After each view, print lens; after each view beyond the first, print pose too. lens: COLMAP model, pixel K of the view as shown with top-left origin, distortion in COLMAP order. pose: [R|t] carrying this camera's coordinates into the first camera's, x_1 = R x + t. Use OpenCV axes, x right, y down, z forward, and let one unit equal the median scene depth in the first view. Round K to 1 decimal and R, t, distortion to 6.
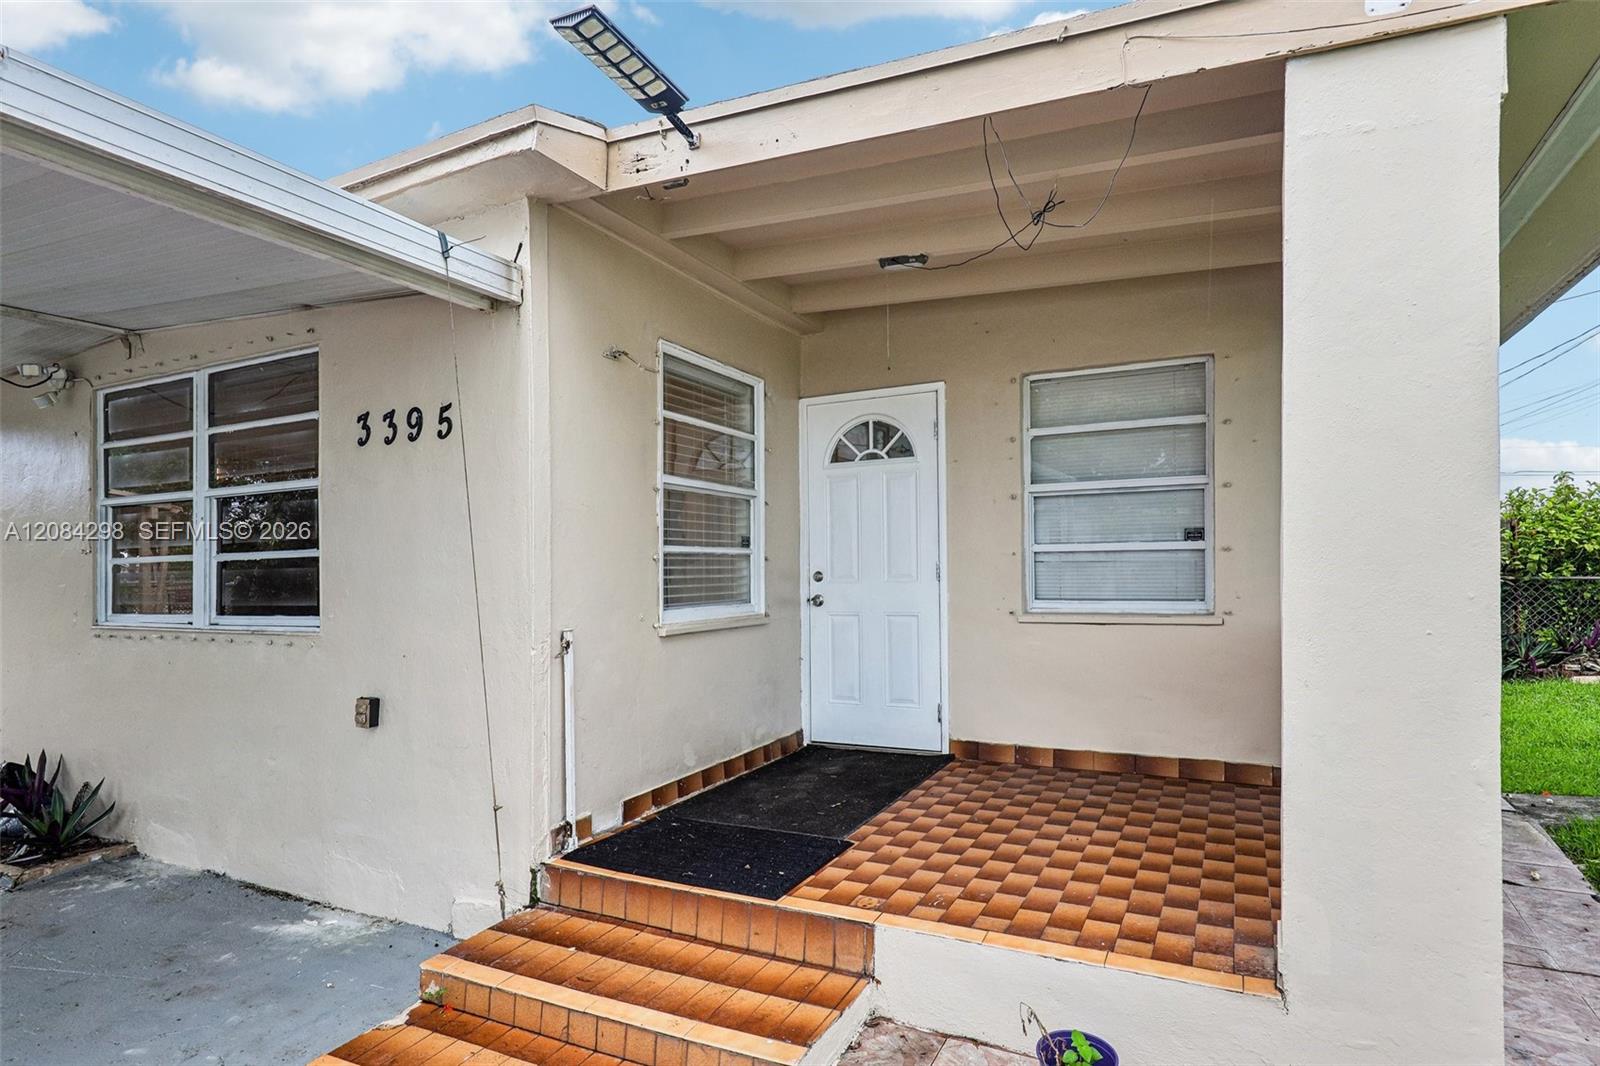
lens RADIAL K [[878.9, 0, 803.7], [0, 878.9, 545.1], [0, 0, 1]] dist [-0.006485, -0.003540]
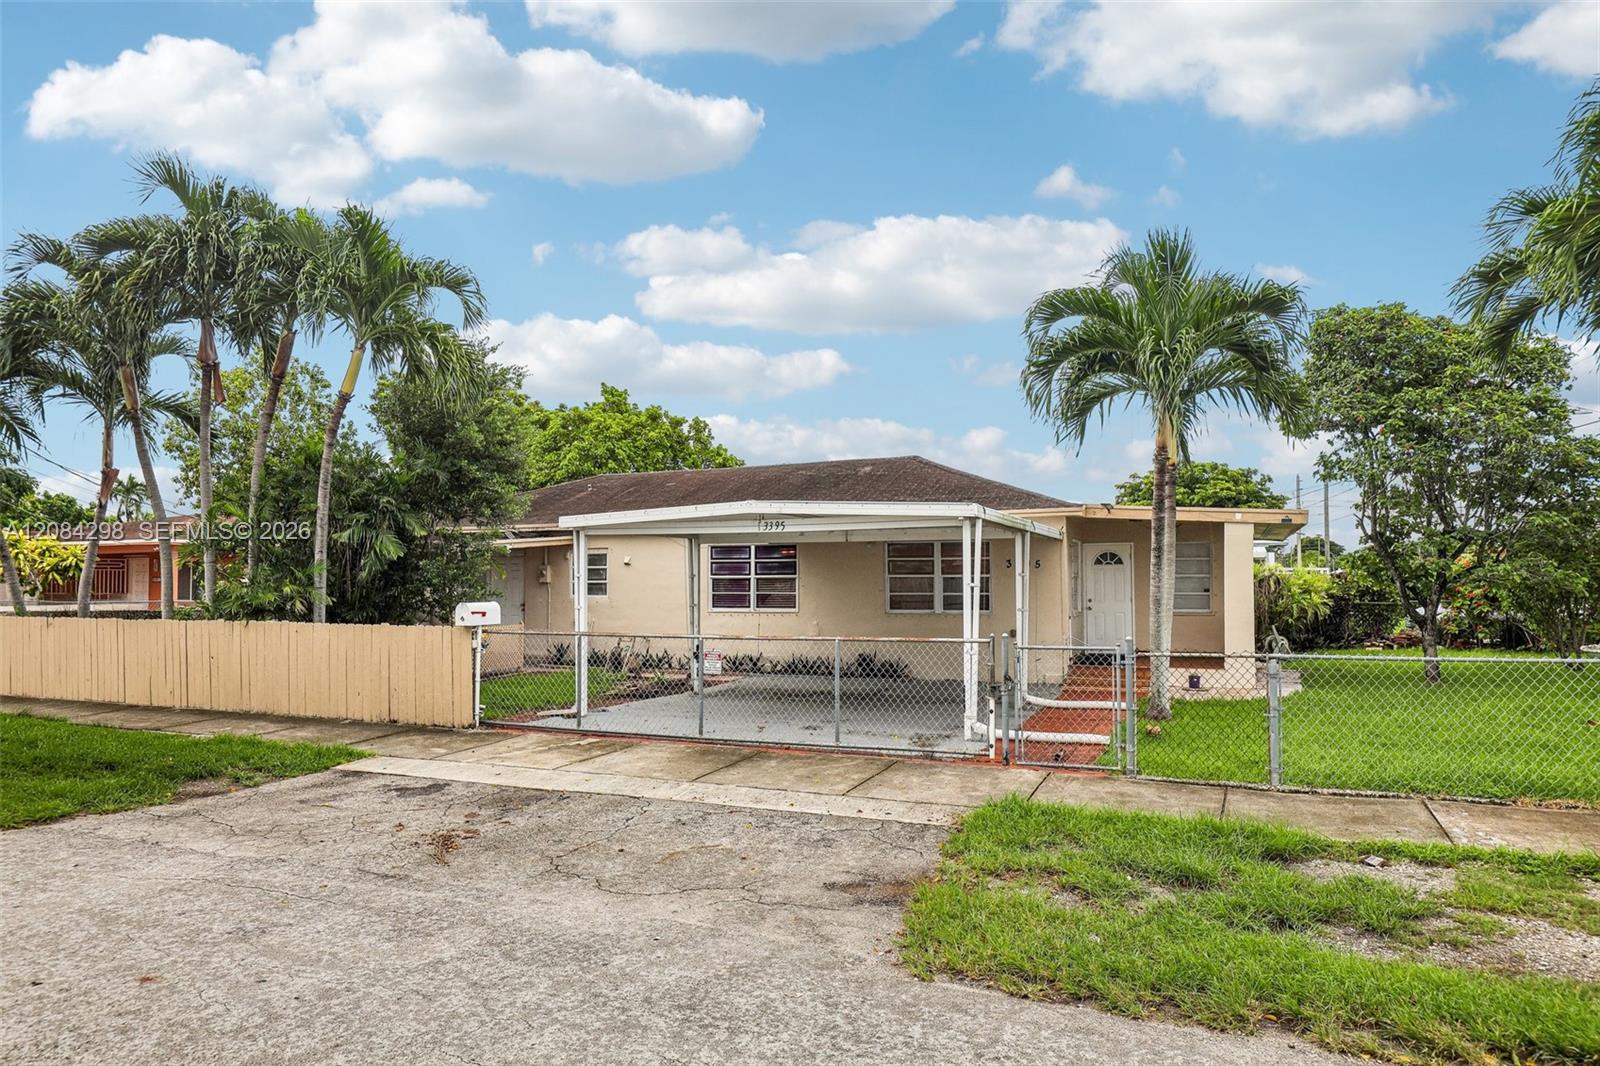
lens RADIAL K [[1034.7, 0, 809.7], [0, 1034.7, 526.3], [0, 0, 1]] dist [0.007661, -0.007555]
pose [[0.997838, 0.017066, 0.063472, -1.543225], [-0.015971, 0.999715, -0.017728, -0.185703], [-0.063756, 0.016676, 0.997826, -3.329773]]
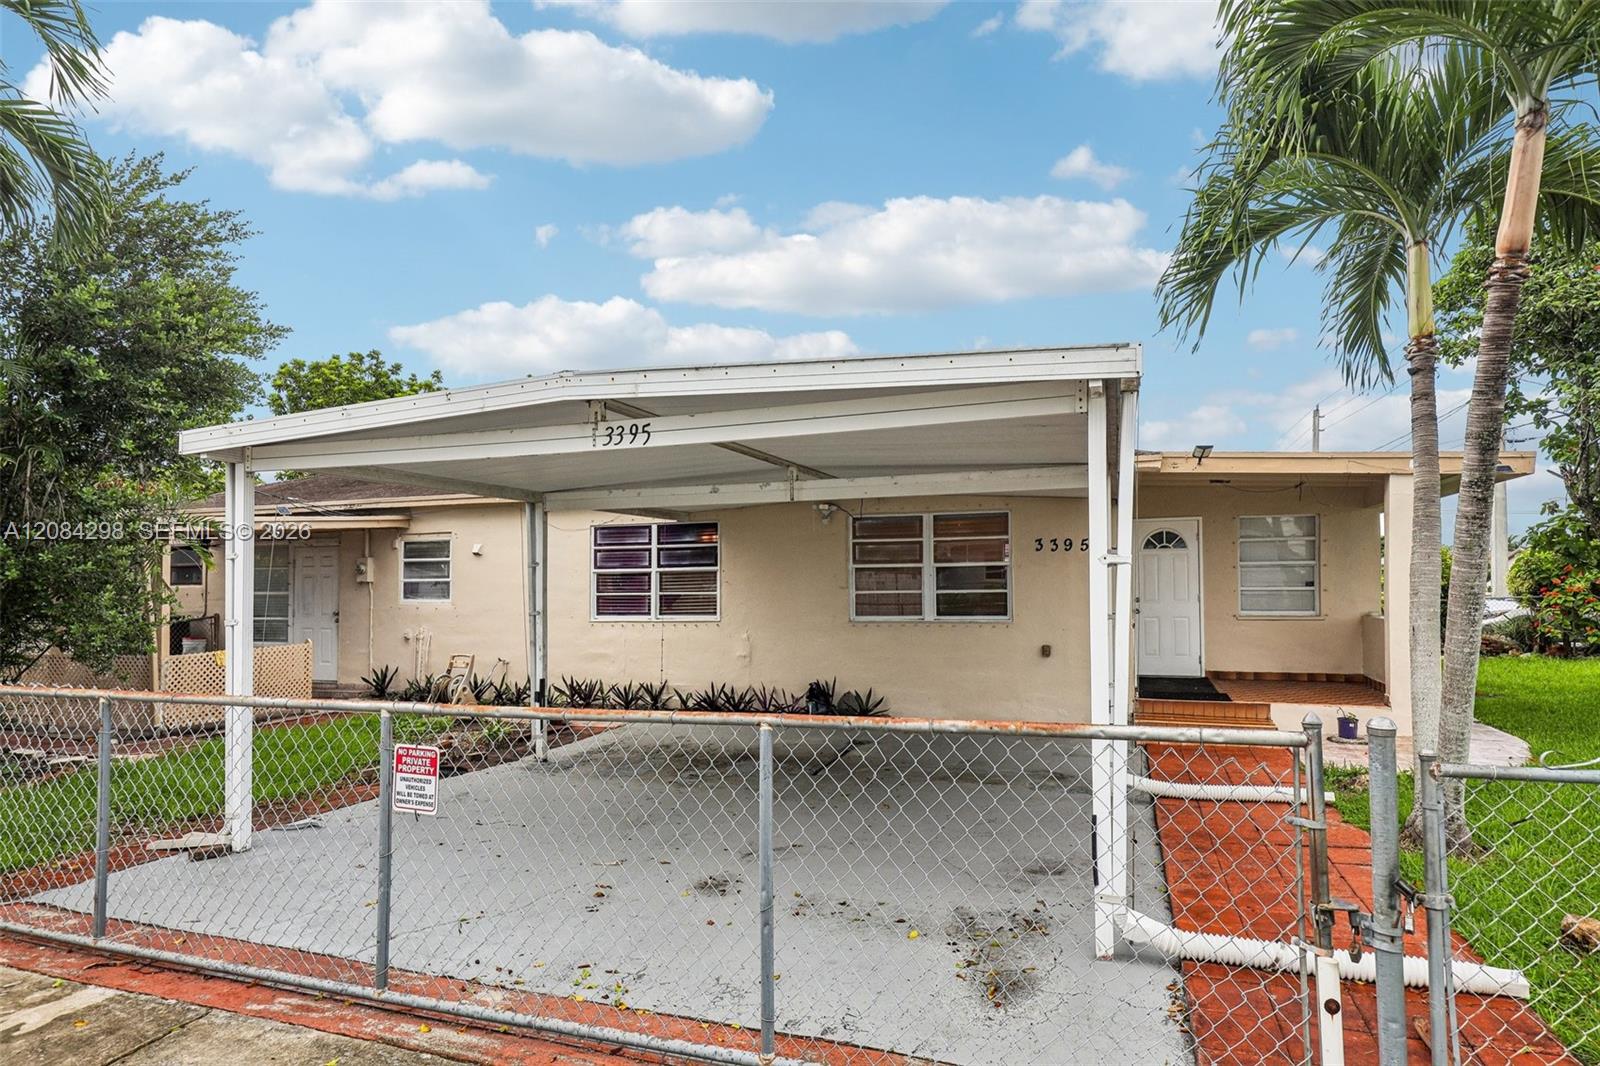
lens RADIAL K [[878.9, 0, 812.0], [0, 878.9, 540.5], [0, 0, 1]] dist [-0.006485, -0.003540]
pose [[0.992285, 0.012474, 0.123351, -1.347212], [-0.009990, 0.999735, -0.020733, -0.074766], [-0.123577, 0.019341, 0.992147, -1.382711]]
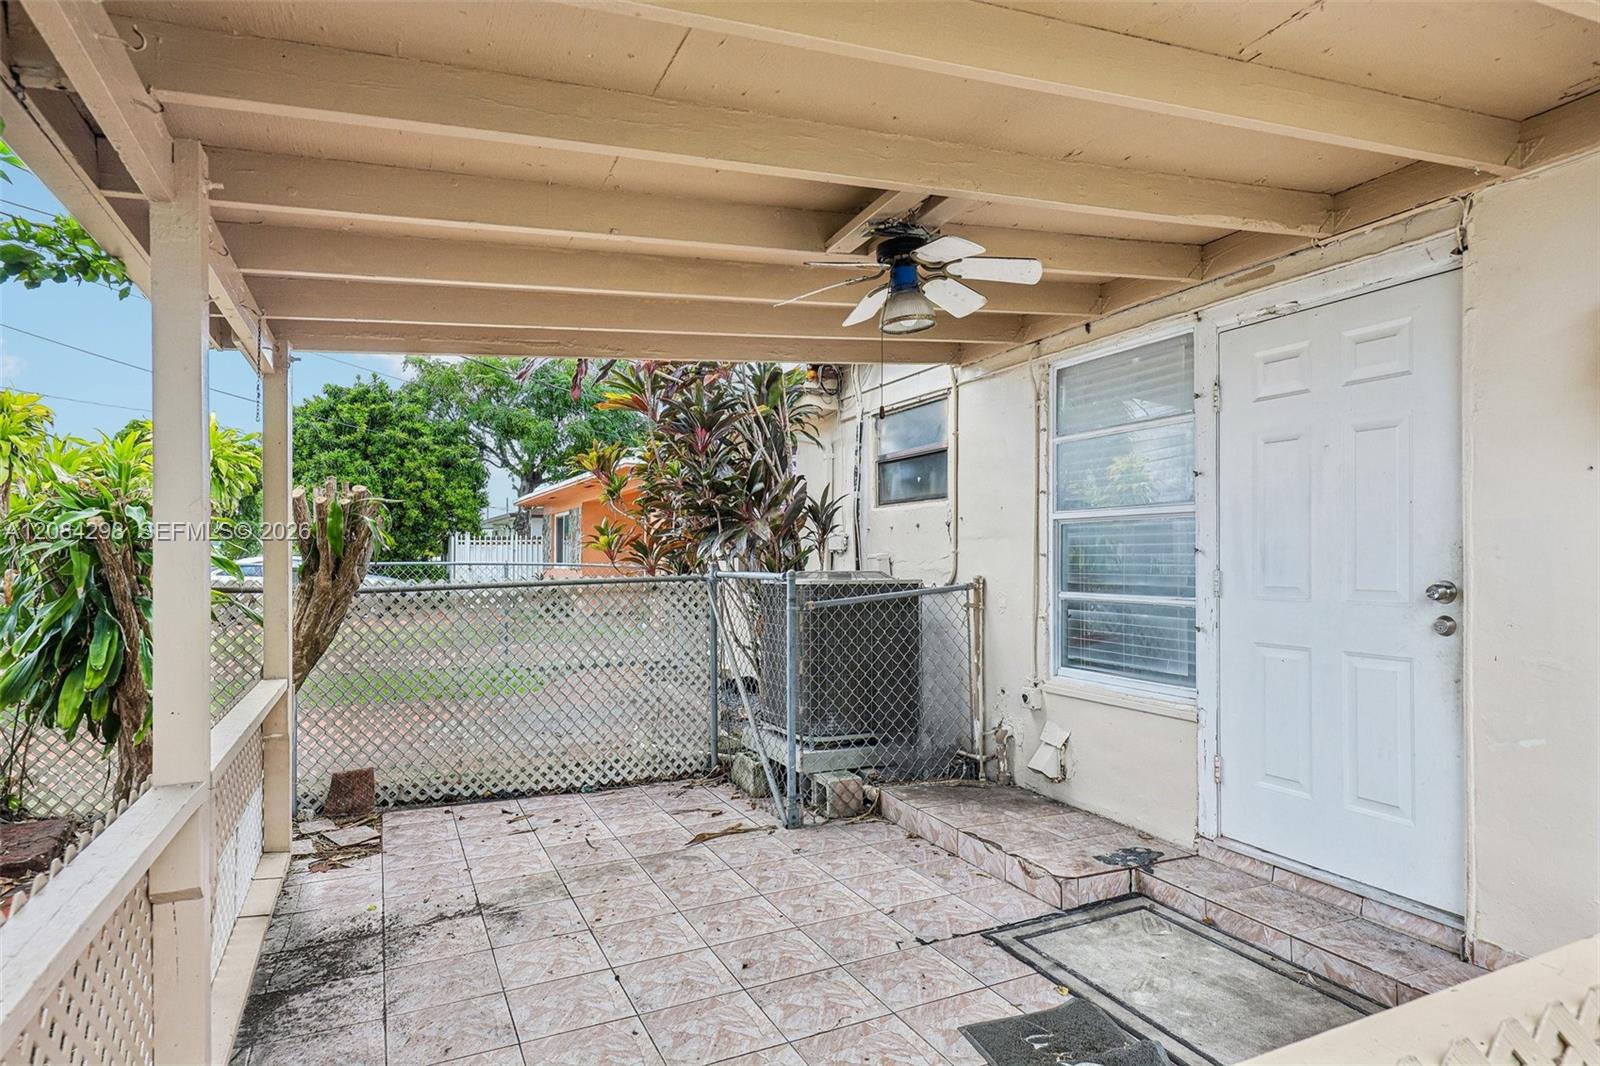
lens RADIAL K [[878.9, 0, 810.8], [0, 878.9, 541.3], [0, 0, 1]] dist [-0.006485, -0.003540]
pose [[0.783492, 0.006496, -0.621368, -2.638184], [0.006164, 0.999815, 0.018225, 0.088212], [0.621372, -0.018109, 0.783307, 1.173993]]
